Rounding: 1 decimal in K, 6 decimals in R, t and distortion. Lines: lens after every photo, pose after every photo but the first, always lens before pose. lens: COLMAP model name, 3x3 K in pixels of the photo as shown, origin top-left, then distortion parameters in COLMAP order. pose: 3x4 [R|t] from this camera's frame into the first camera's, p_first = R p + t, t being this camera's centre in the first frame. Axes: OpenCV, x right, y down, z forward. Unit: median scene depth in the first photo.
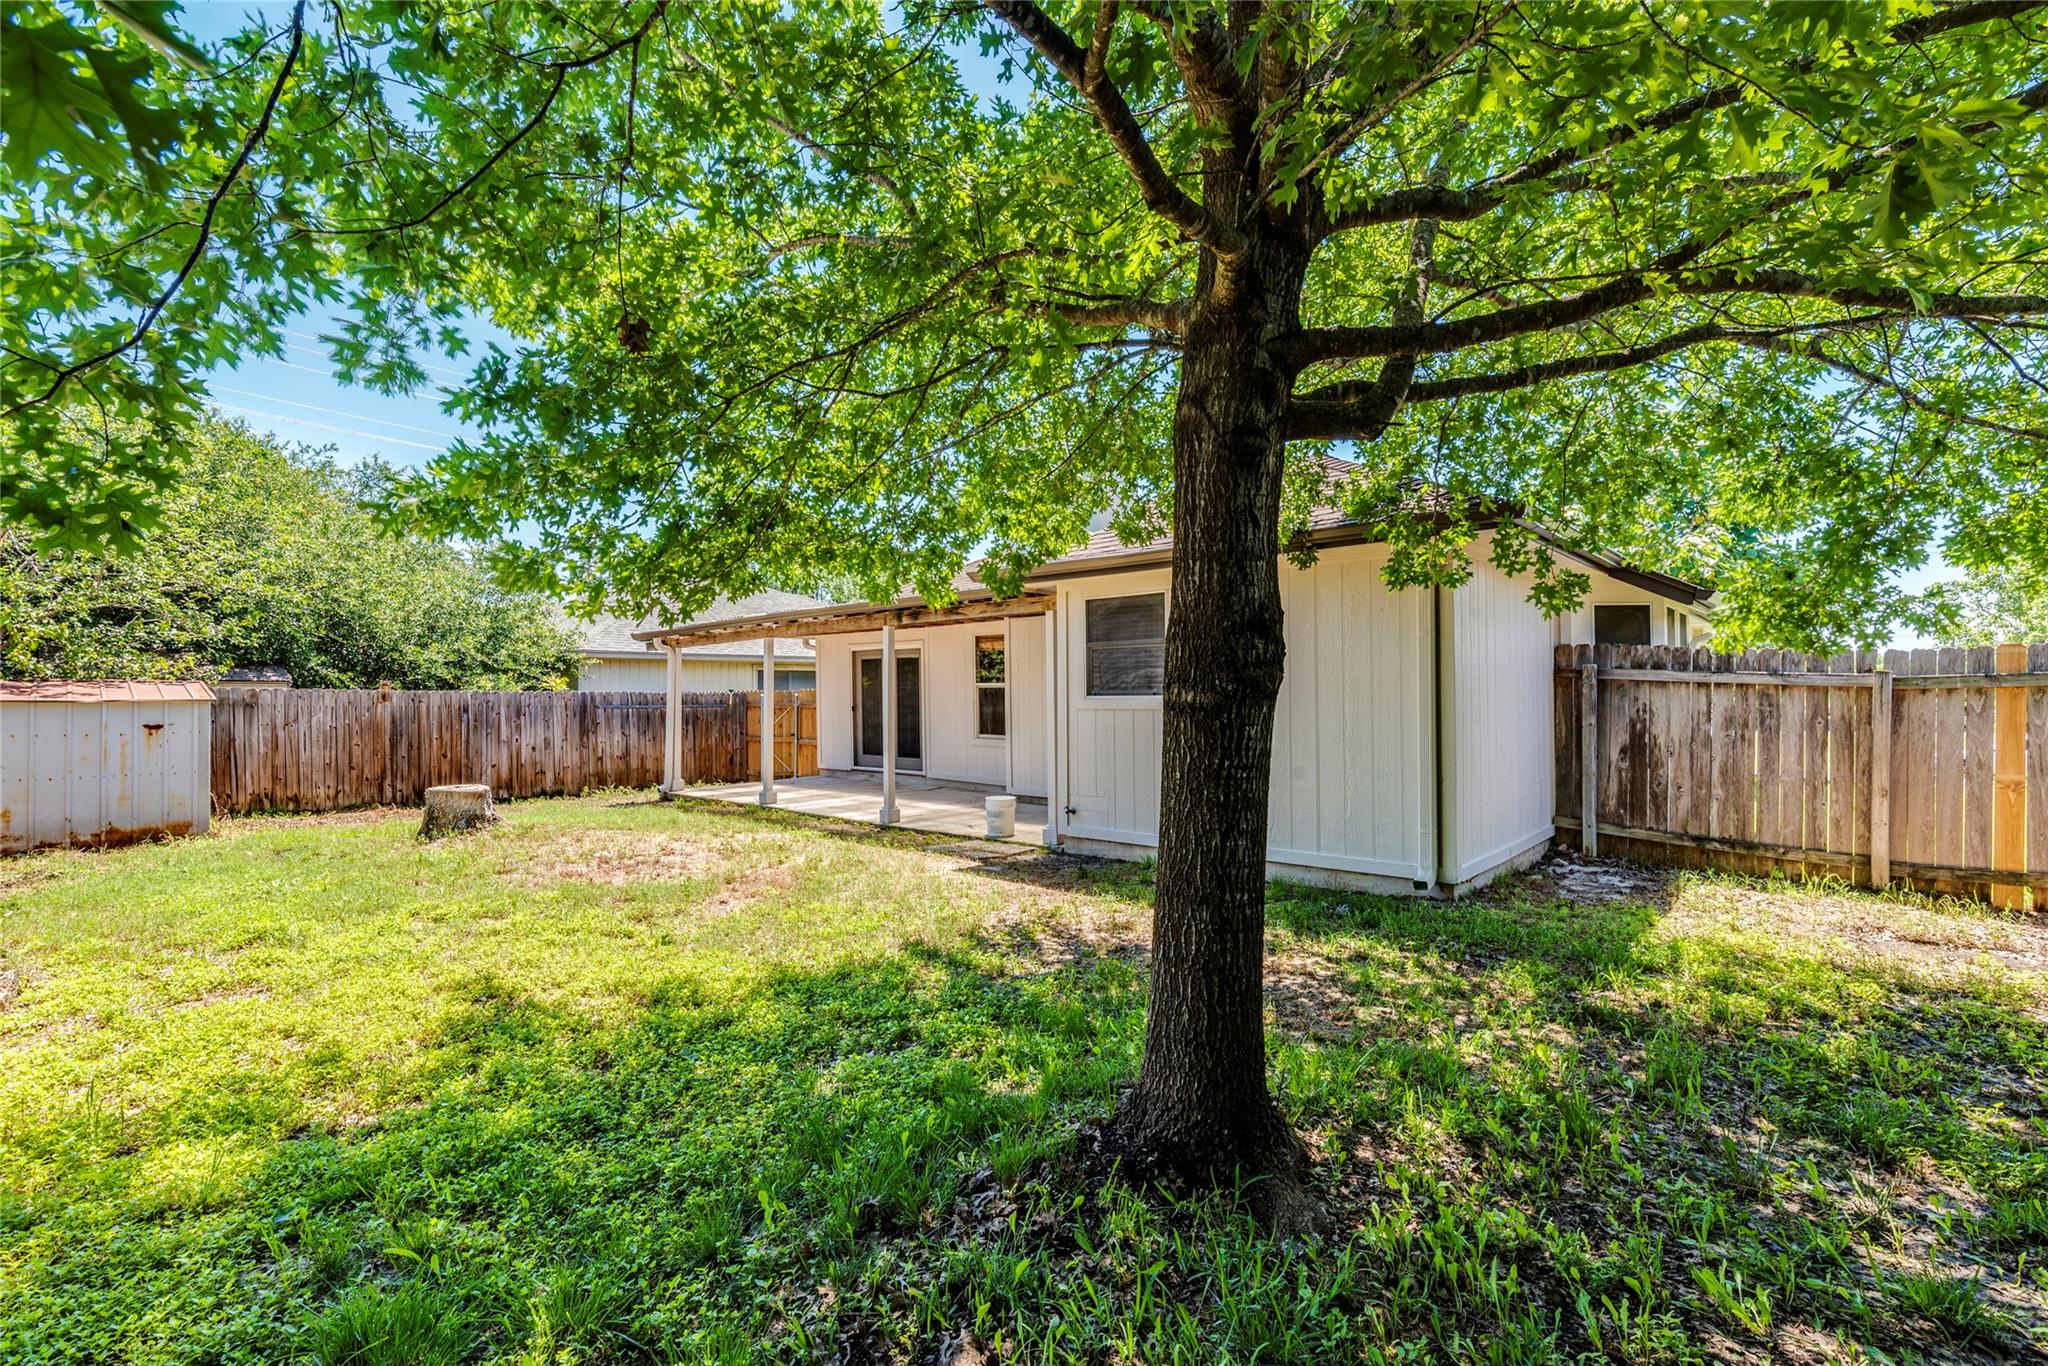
lens RADIAL K [[908.7, 0, 1028.2], [0, 908.7, 729.1], [0, 0, 1]] dist [0.004243, 0.000485]
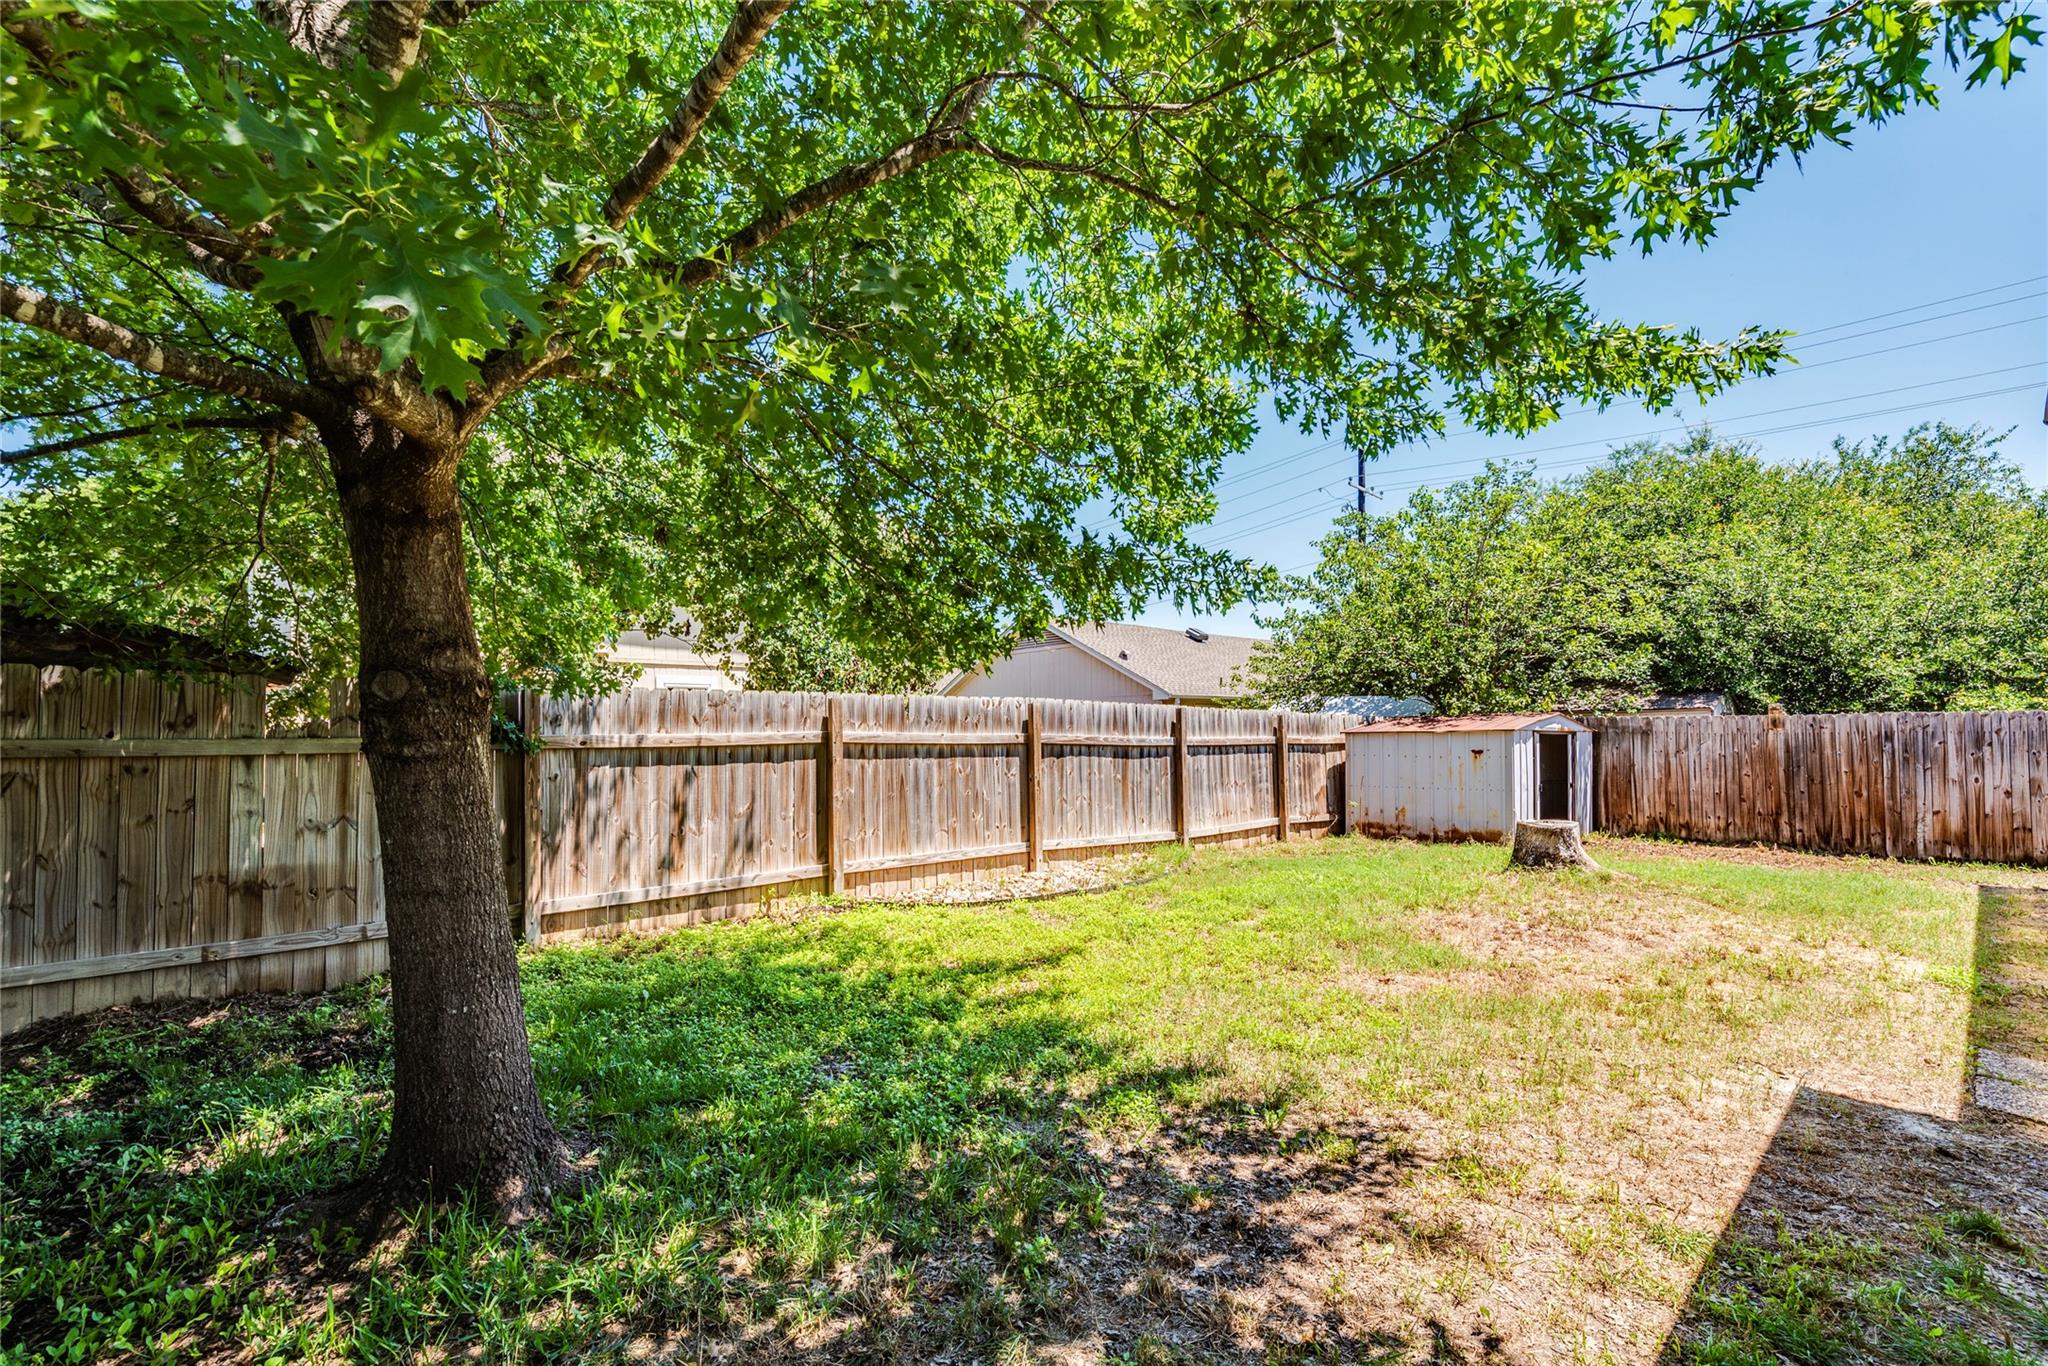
lens RADIAL K [[908.7, 0, 1028.2], [0, 908.7, 729.1], [0, 0, 1]] dist [0.004243, 0.000485]
pose [[-0.077738, -0.005110, -0.996961, 0.364909], [-0.017778, 0.999835, -0.003738, -0.020036], [0.996815, 0.017434, -0.077816, 0.533342]]
